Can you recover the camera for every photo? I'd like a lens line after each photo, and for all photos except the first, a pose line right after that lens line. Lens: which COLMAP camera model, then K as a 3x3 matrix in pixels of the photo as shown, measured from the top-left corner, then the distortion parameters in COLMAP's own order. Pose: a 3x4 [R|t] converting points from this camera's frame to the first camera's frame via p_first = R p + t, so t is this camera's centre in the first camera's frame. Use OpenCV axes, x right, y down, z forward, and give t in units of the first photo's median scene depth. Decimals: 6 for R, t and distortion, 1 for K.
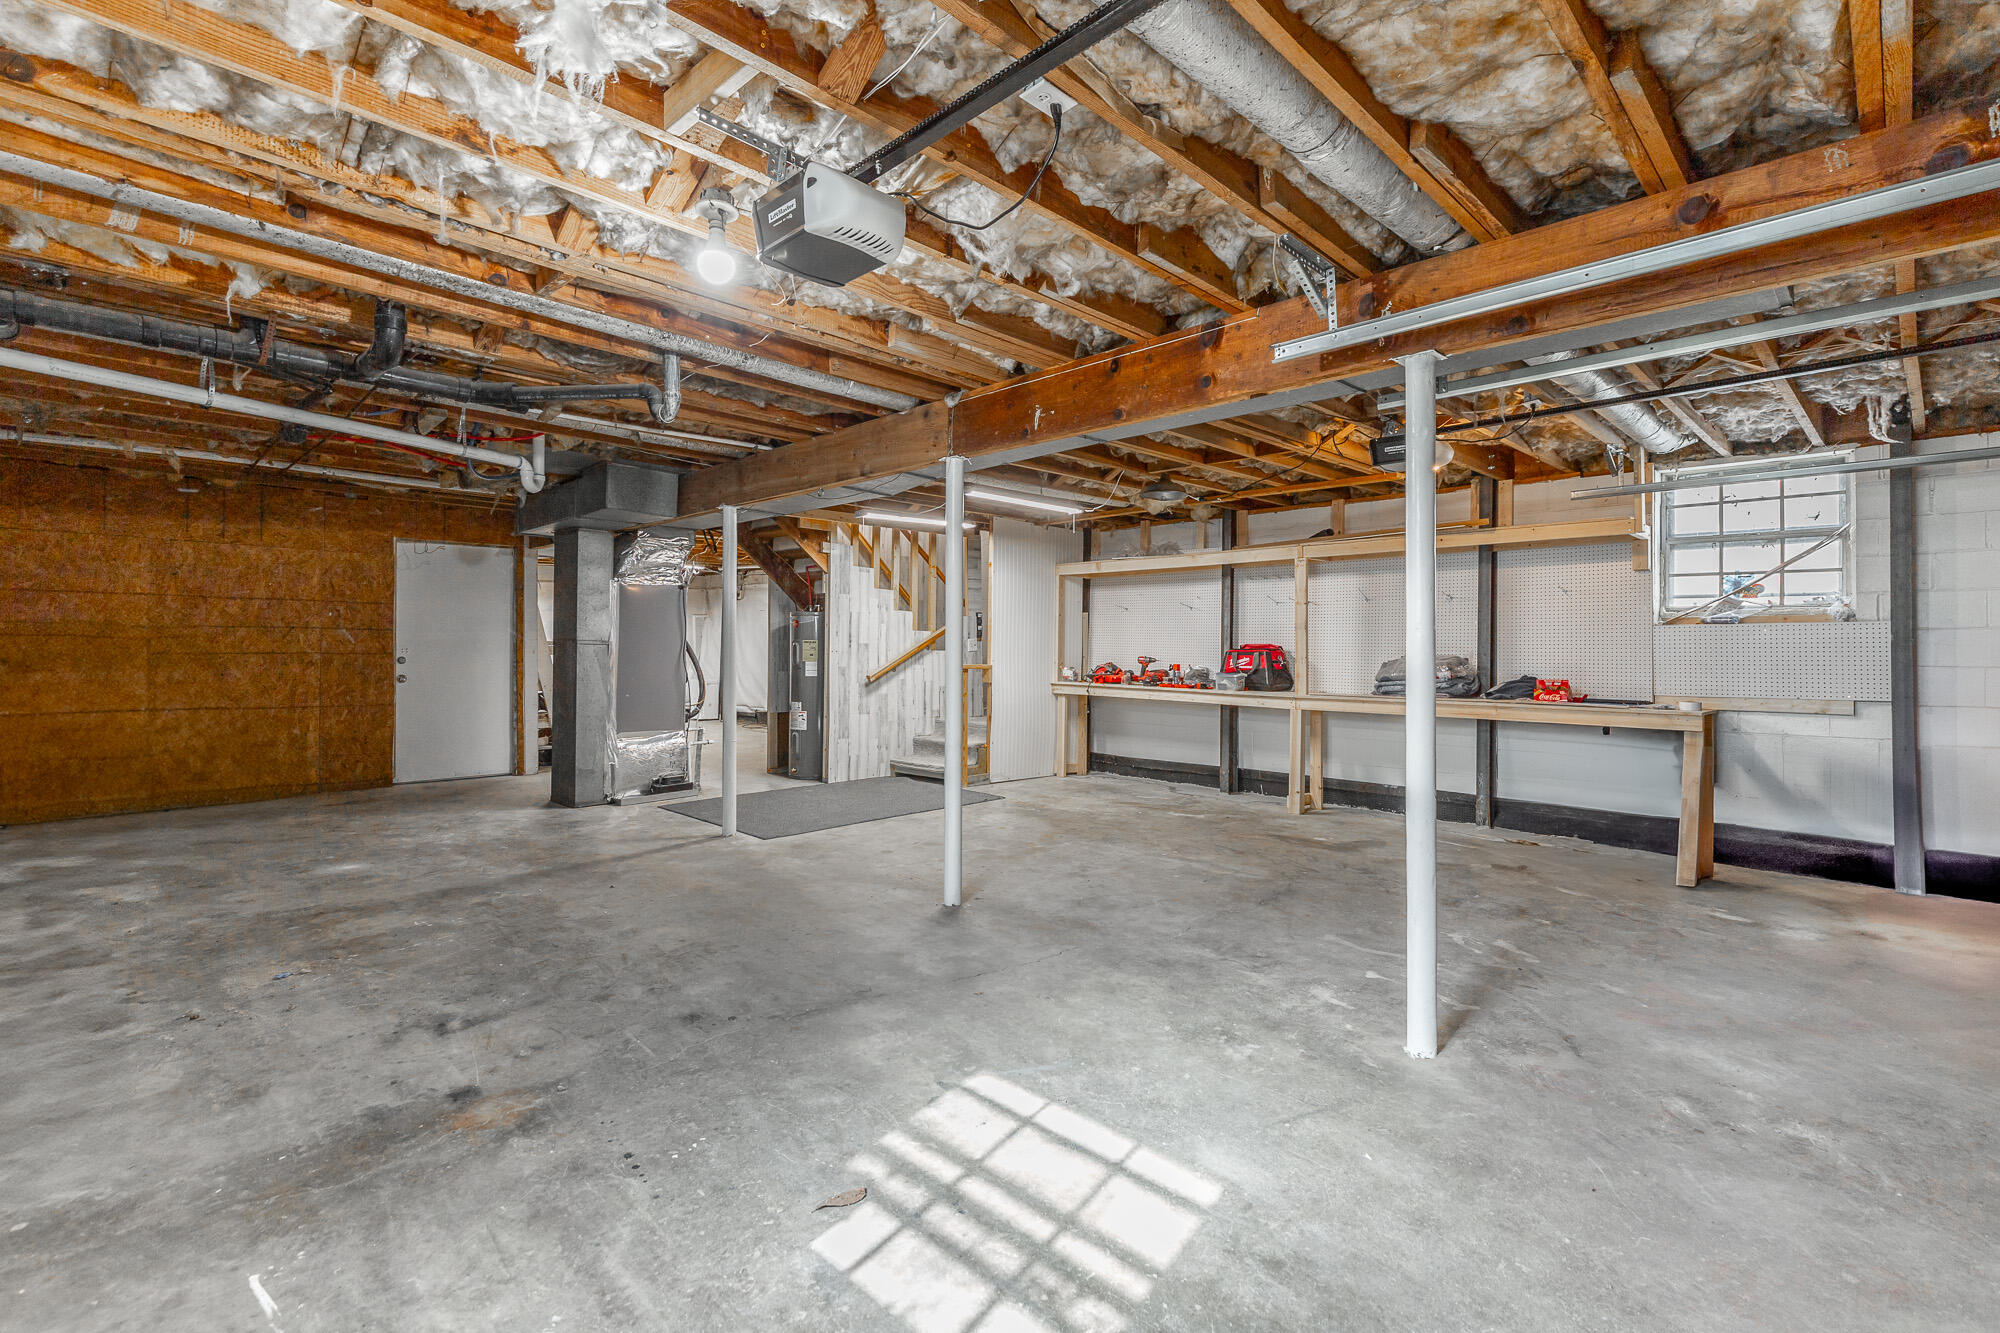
lens RADIAL K [[904.9, 0, 1002.9], [0, 904.9, 647.6], [0, 0, 1]] dist [0.003612, 0.000090]
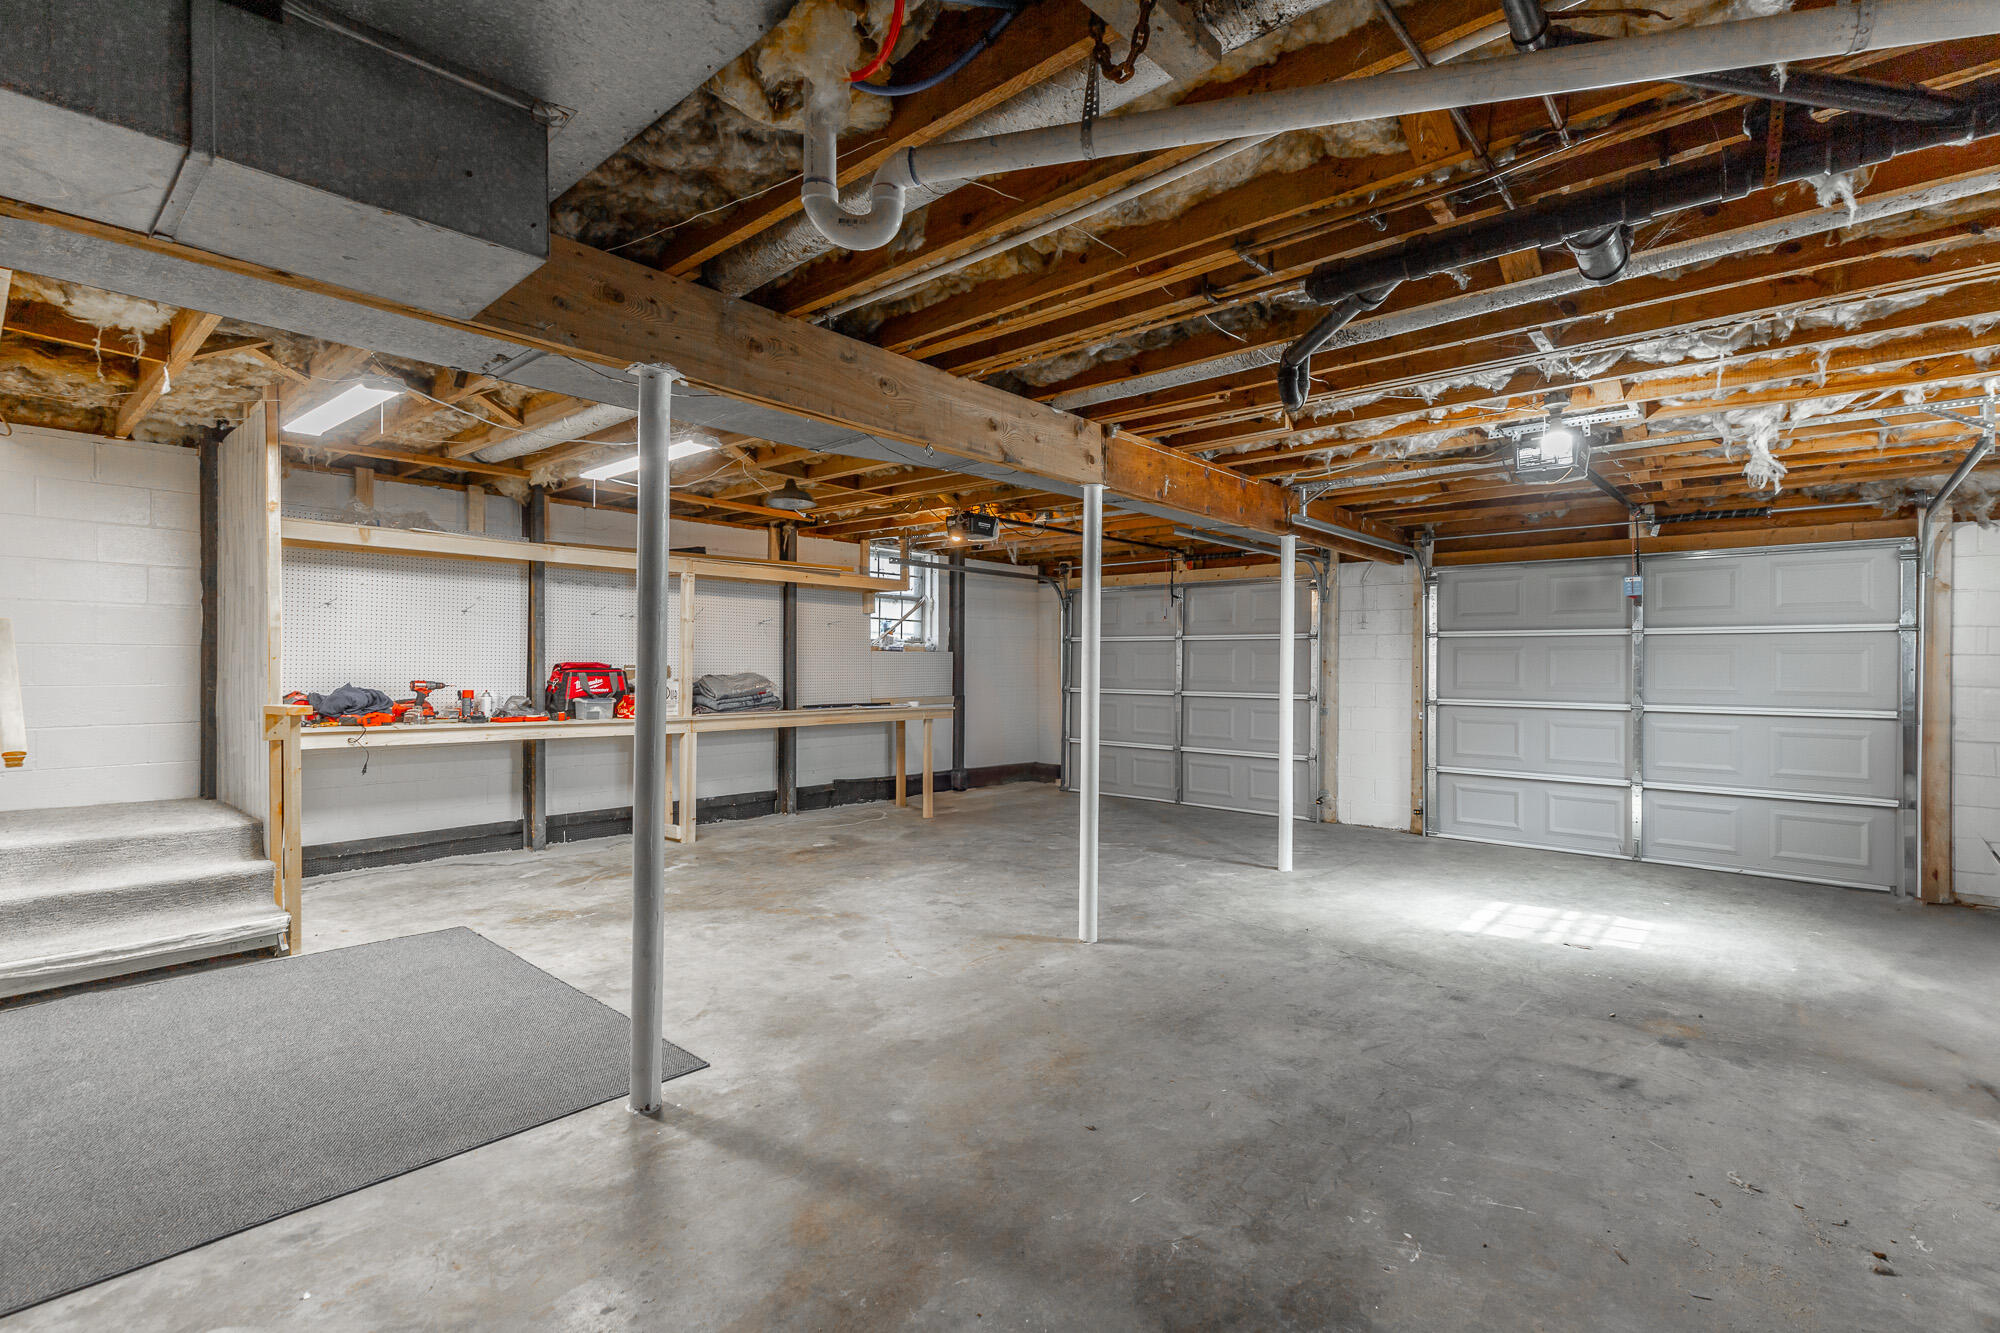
lens RADIAL K [[918.7, 0, 1000.0], [0, 918.7, 666.5], [0, 0, 1]] dist [-0.001205, -0.000299]
pose [[-0.057002, -0.009157, 0.998332, -1.435862], [-0.011687, 0.999896, 0.008504, -0.028937], [-0.998306, -0.011183, -0.057104, 1.593297]]
